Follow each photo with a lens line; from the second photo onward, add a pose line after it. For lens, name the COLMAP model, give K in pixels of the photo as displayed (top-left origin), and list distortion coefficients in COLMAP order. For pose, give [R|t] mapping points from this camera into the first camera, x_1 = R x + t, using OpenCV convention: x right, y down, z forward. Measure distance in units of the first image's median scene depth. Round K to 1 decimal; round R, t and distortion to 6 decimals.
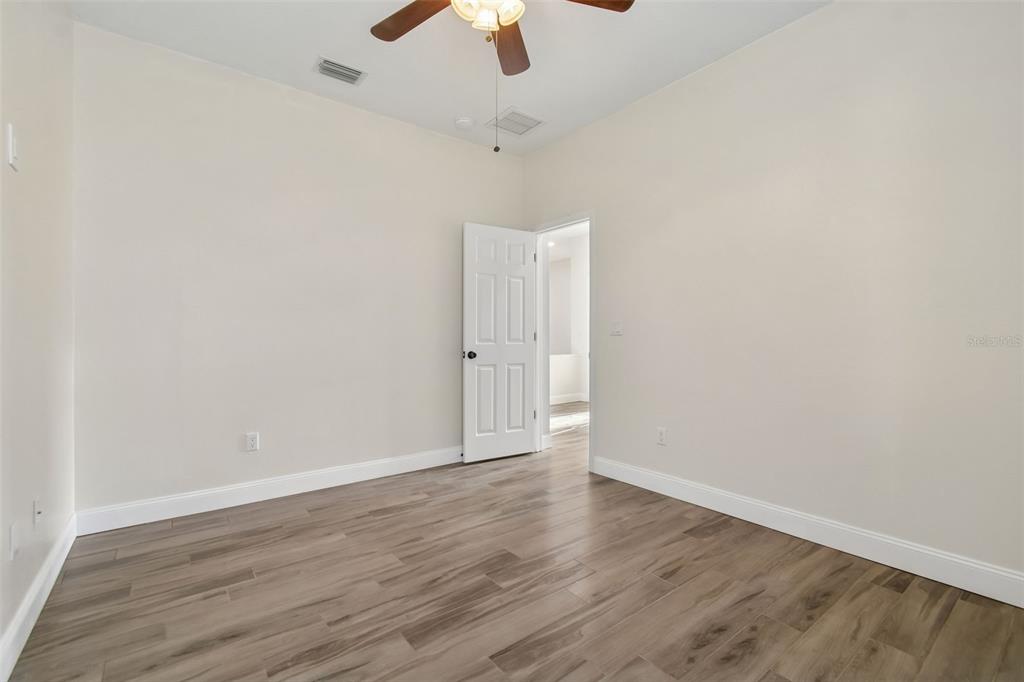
lens RADIAL K [[464.0, 0, 512.3], [0, 464.0, 339.9], [0, 0, 1]] dist [-0.000610, -0.000418]
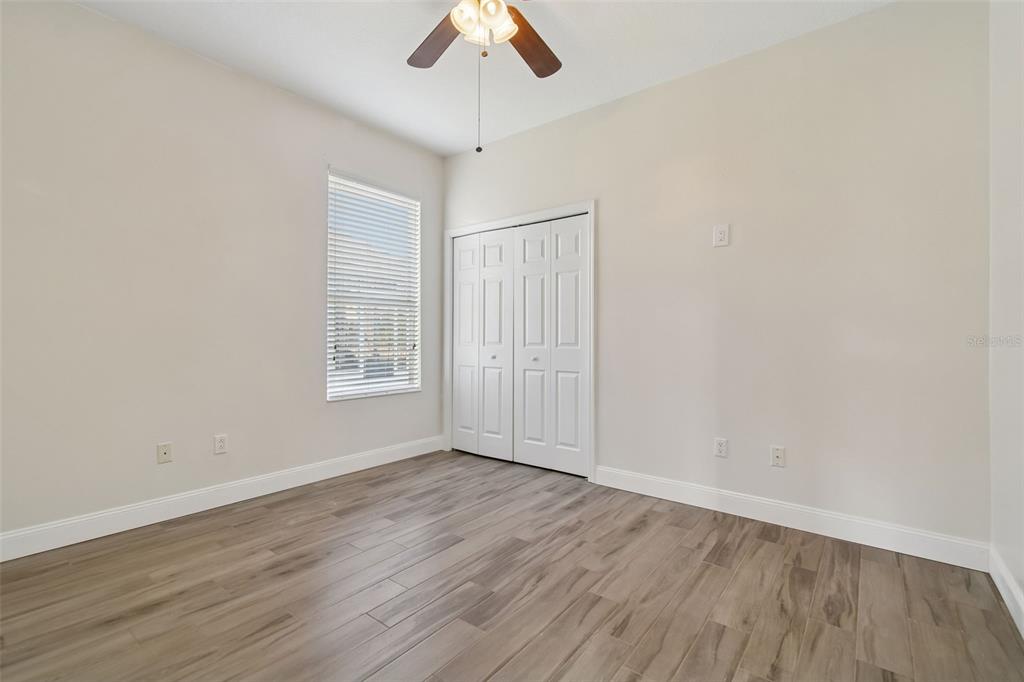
lens RADIAL K [[464.0, 0, 512.5], [0, 464.0, 337.7], [0, 0, 1]] dist [-0.000610, -0.000418]
pose [[-0.969901, -0.002763, -0.243484, 0.136268], [-0.004516, 0.999968, 0.006641, -0.009003], [0.243458, 0.007540, -0.969882, 1.952483]]
